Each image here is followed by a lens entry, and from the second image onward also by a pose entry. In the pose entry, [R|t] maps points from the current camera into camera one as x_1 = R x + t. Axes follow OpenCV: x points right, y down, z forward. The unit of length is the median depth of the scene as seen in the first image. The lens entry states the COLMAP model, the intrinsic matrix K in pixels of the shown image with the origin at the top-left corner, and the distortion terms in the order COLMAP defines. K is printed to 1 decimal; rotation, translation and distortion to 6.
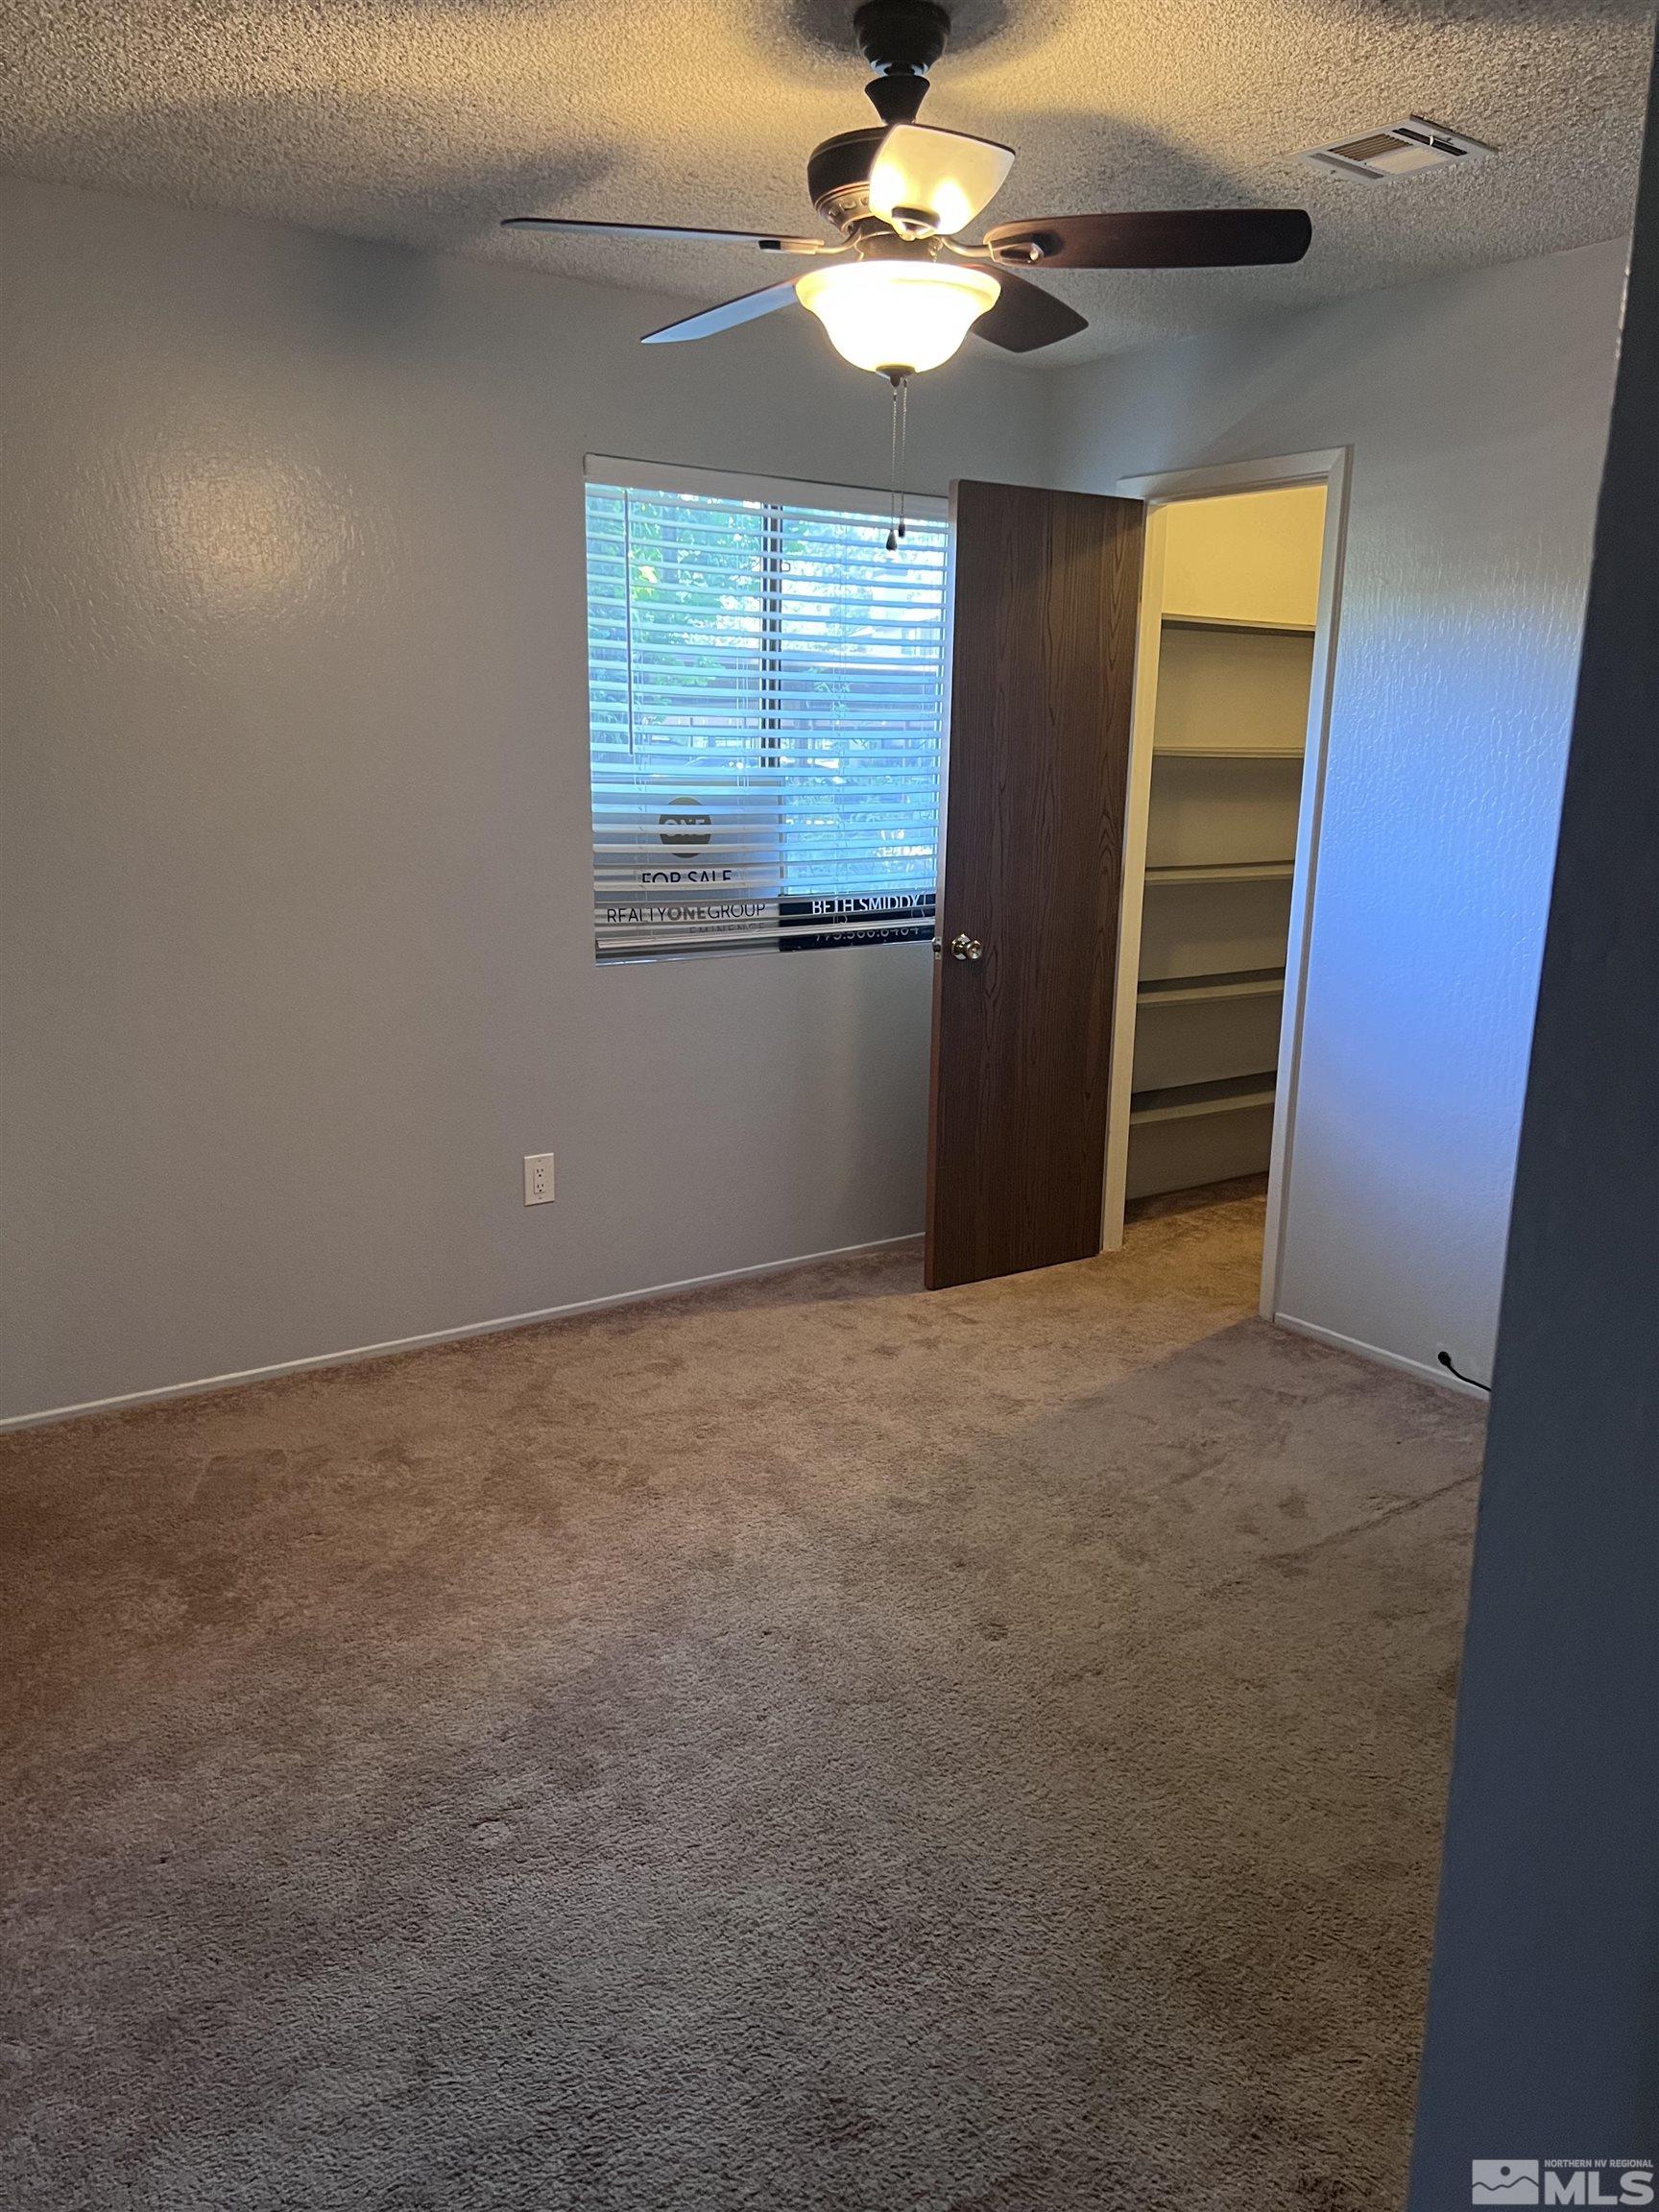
lens RADIAL K [[1660.4, 0, 829.0], [0, 1660.4, 1105.3], [0, 0, 1]] dist [0.024541, -0.047443]
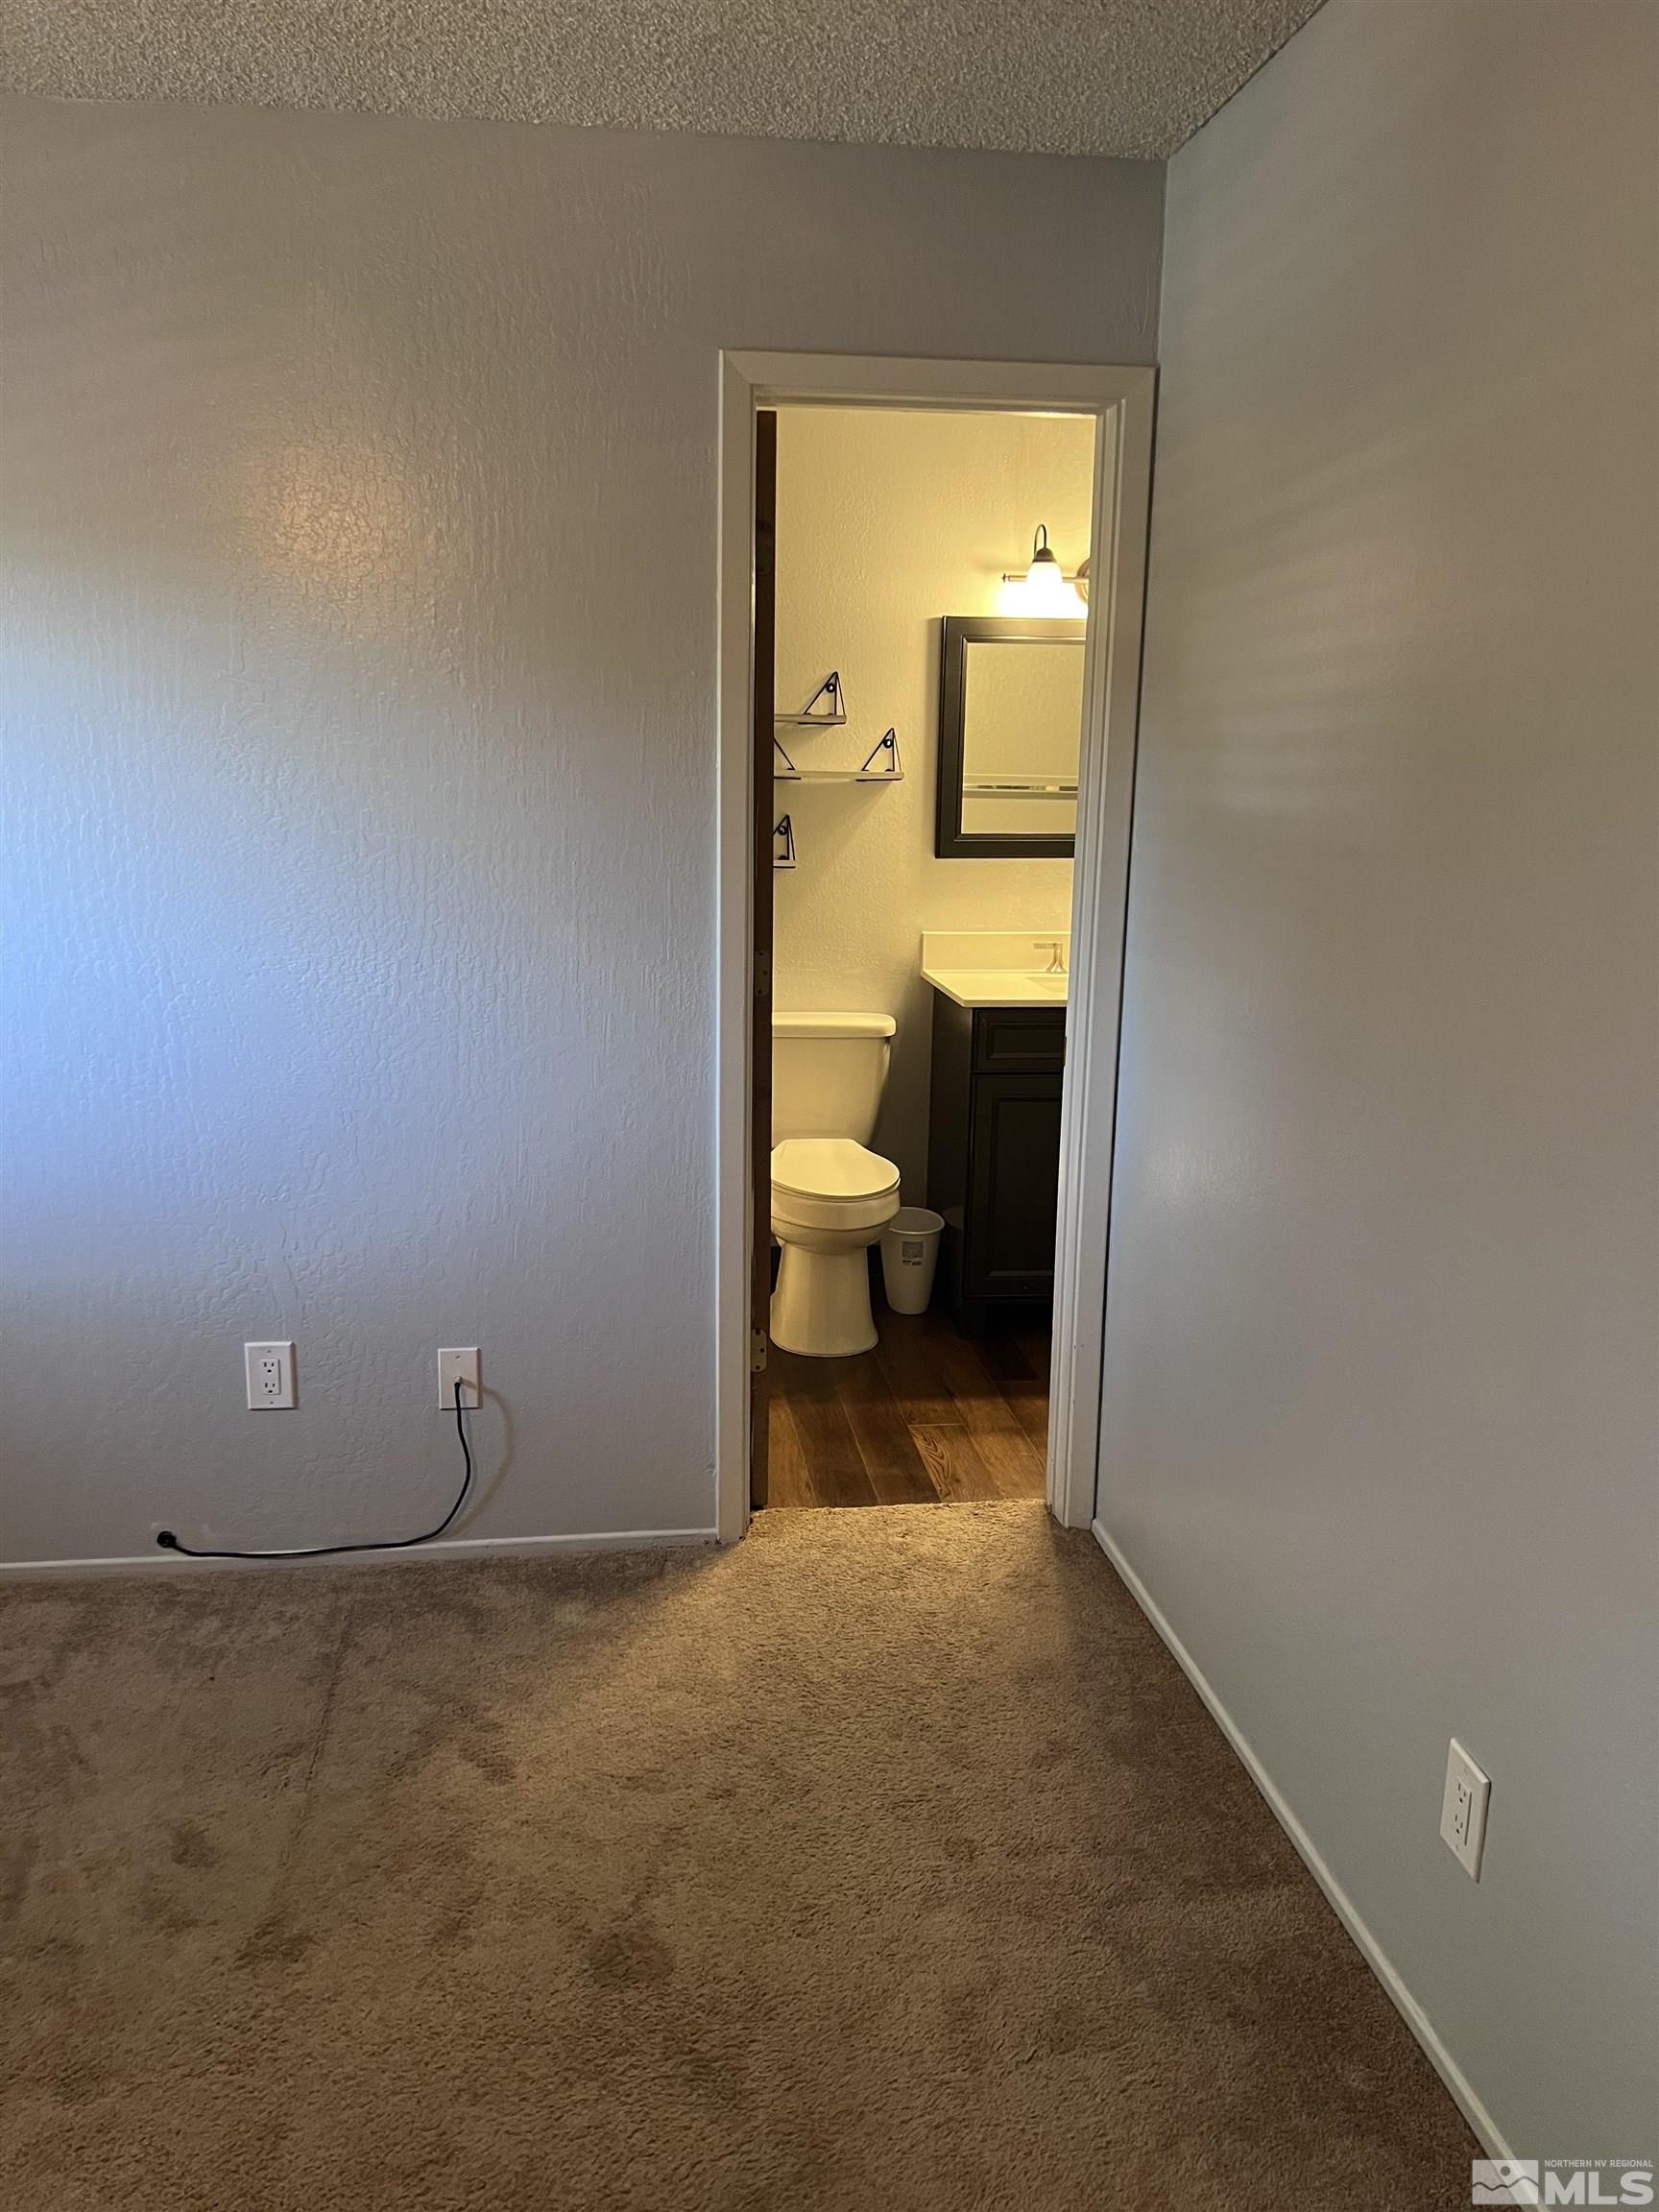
lens RADIAL K [[1660.4, 0, 828.4], [0, 1660.4, 1106.4], [0, 0, 1]] dist [0.024541, -0.047443]
pose [[0.471923, -0.185998, 0.861797, -0.111902], [0.187891, 0.976255, 0.107812, -0.069598], [-0.861386, 0.111045, 0.495664, 0.352720]]
